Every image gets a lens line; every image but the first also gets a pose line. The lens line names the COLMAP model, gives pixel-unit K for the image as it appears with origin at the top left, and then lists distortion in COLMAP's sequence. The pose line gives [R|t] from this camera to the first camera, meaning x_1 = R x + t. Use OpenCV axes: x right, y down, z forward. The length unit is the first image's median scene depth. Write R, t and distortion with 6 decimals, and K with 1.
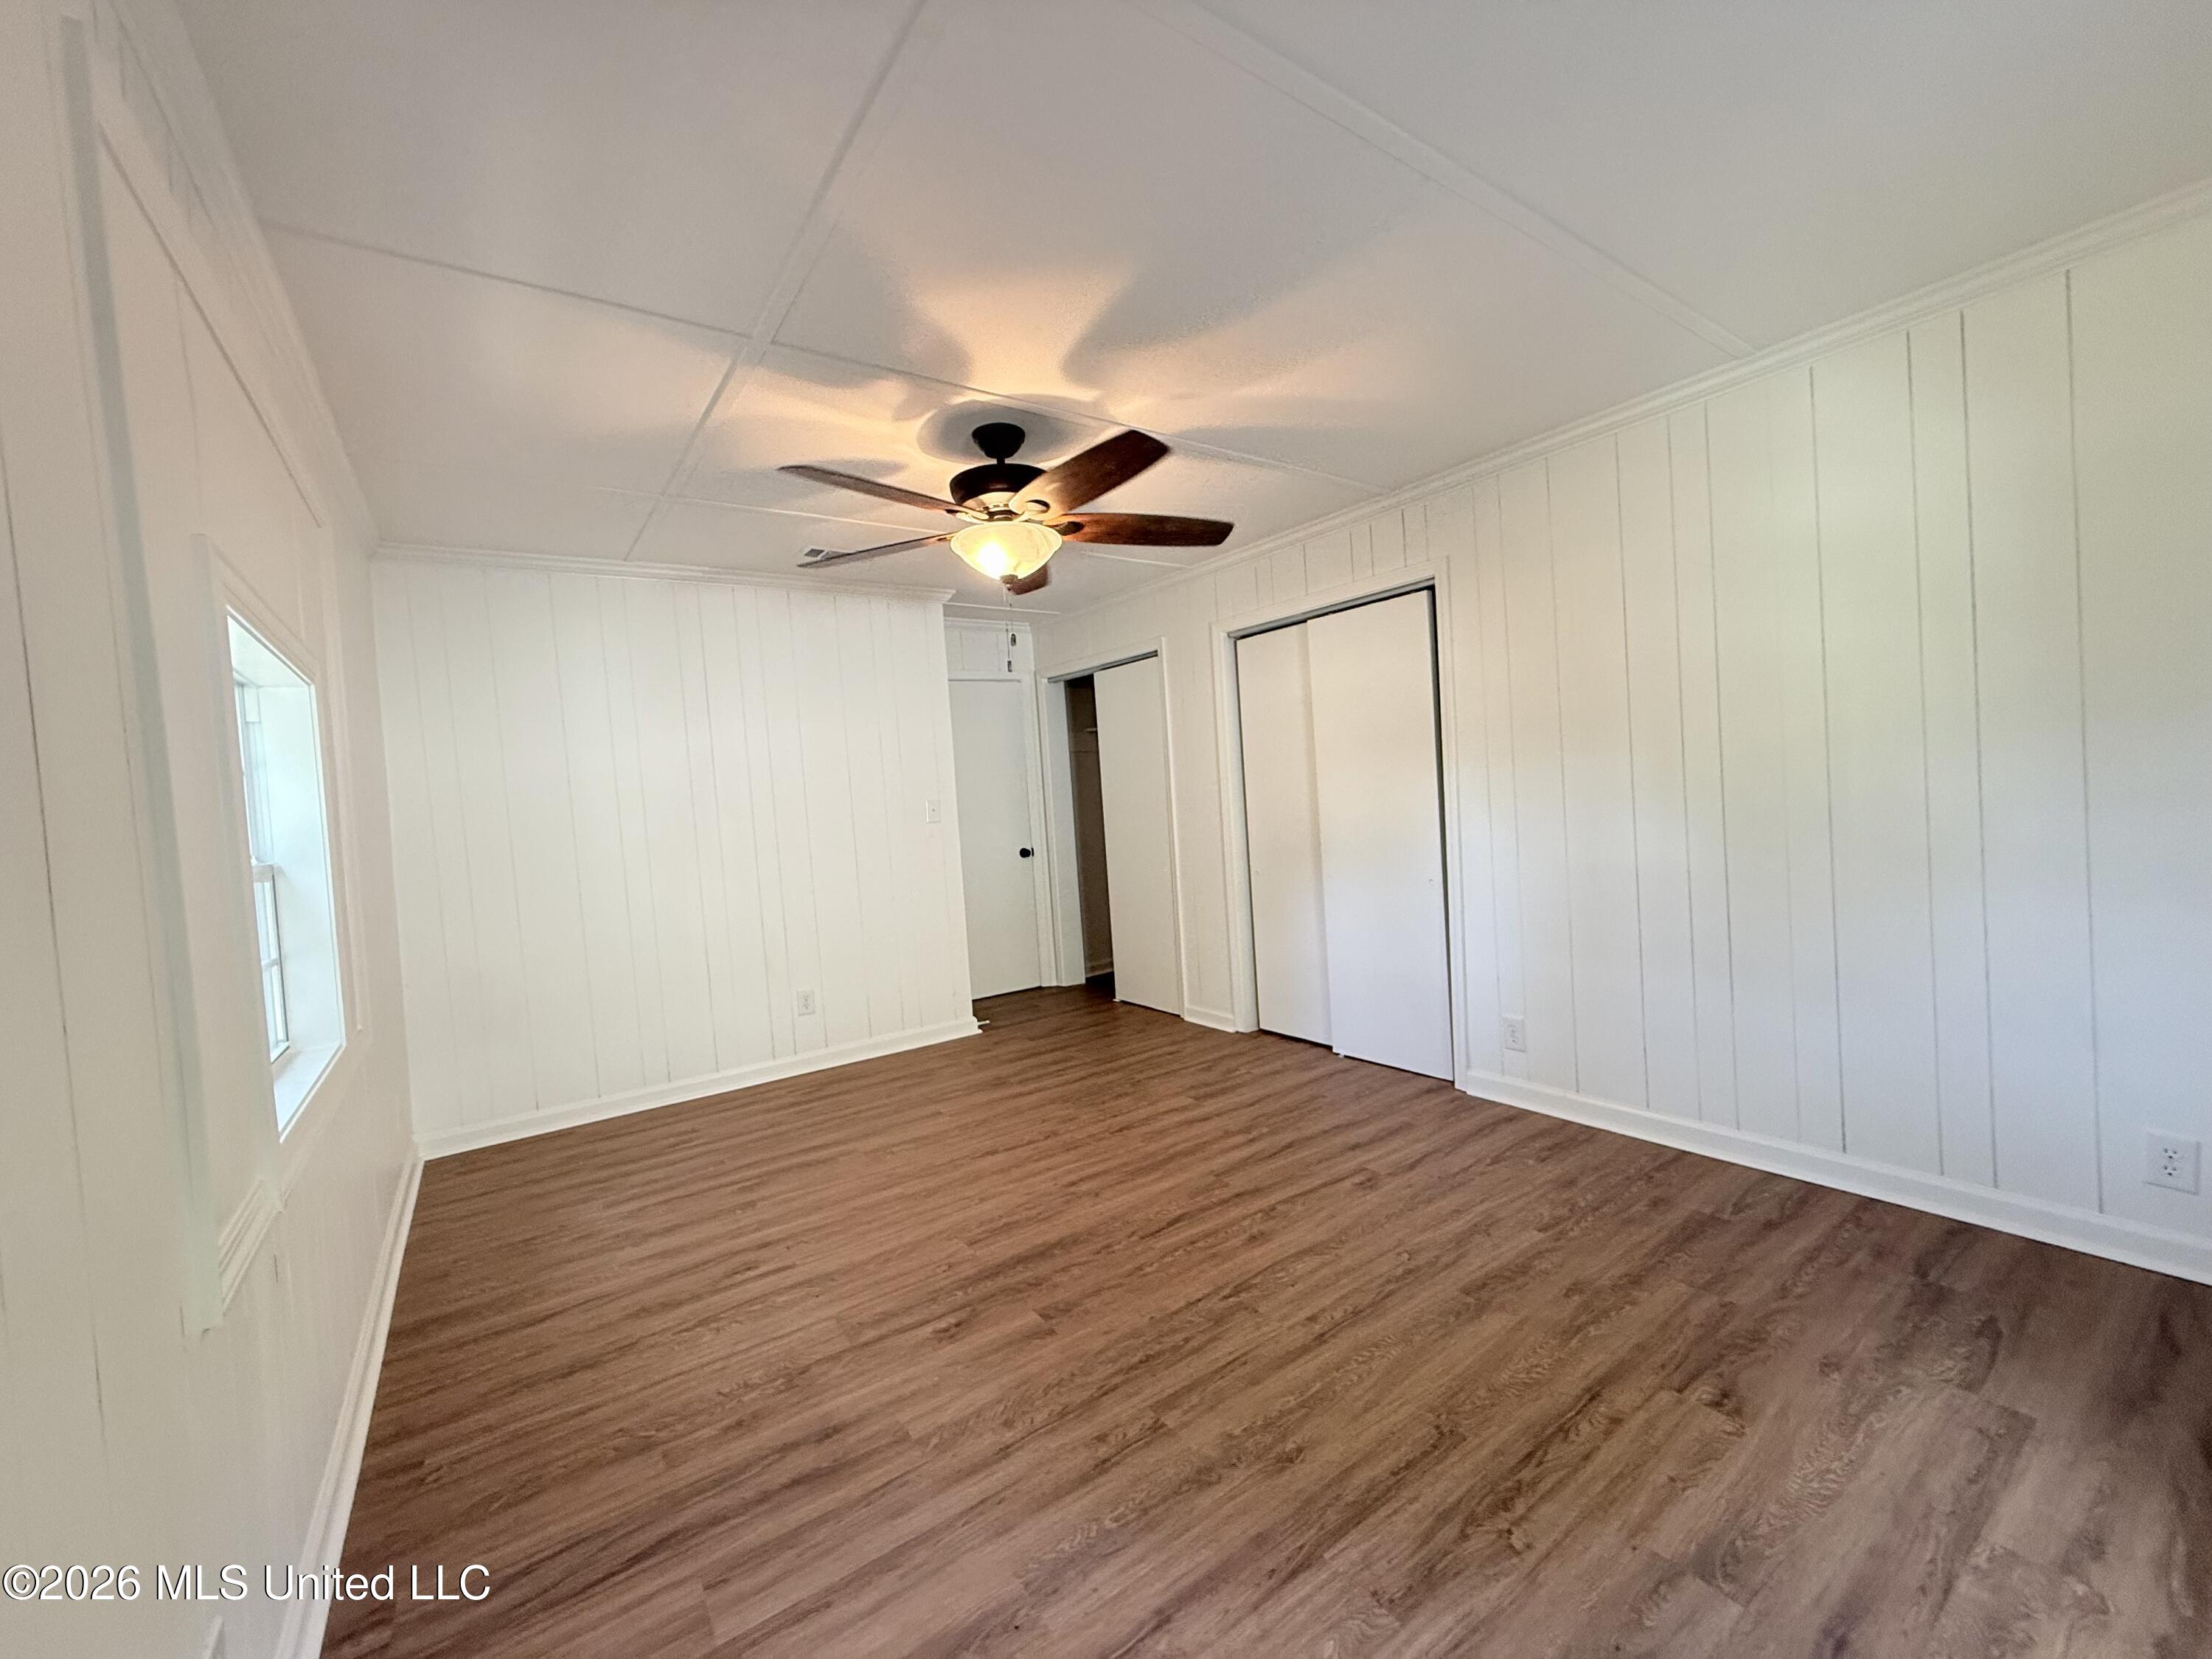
lens RADIAL K [[881.3, 0, 1107.3], [0, 881.3, 830.1], [0, 0, 1]] dist [-0.000813, 0.000134]
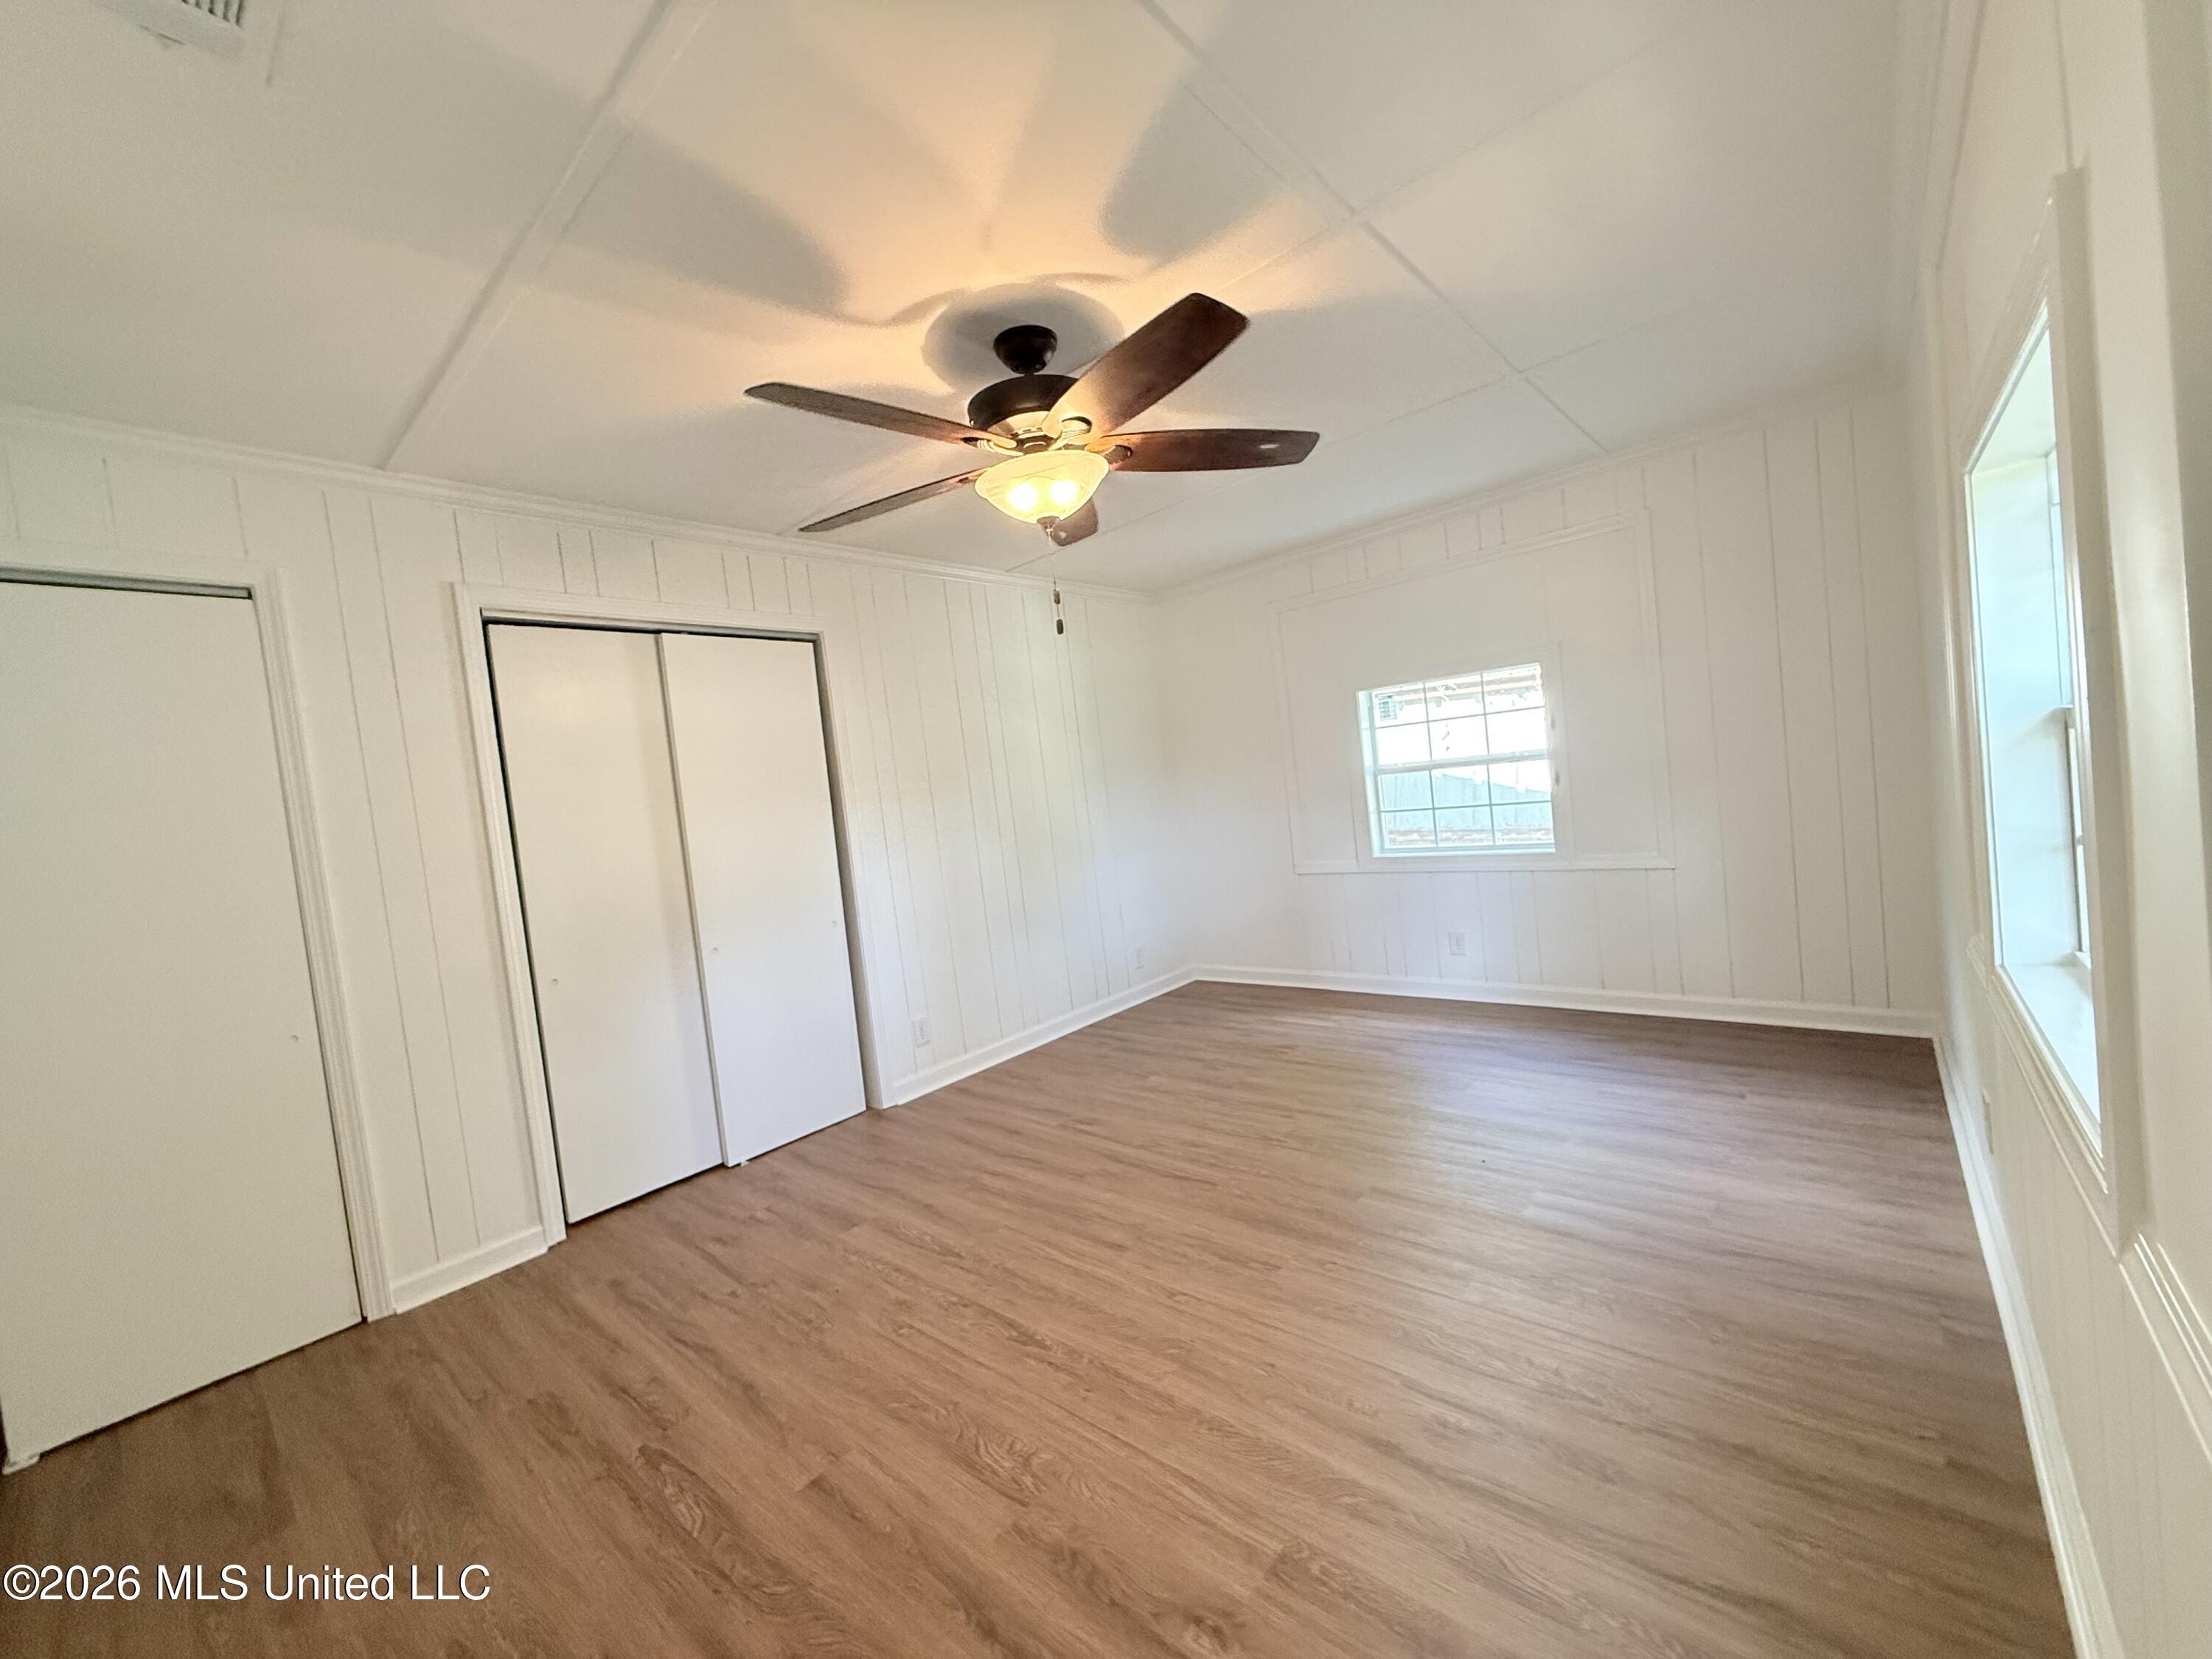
lens RADIAL K [[881.3, 0, 1106.2], [0, 881.3, 824.2], [0, 0, 1]] dist [-0.000813, 0.000134]
pose [[-0.240071, 0.053016, 0.969307, -0.838399], [0.160503, 0.986933, -0.014228, 0.012435], [-0.957395, 0.152161, -0.245443, 1.102781]]
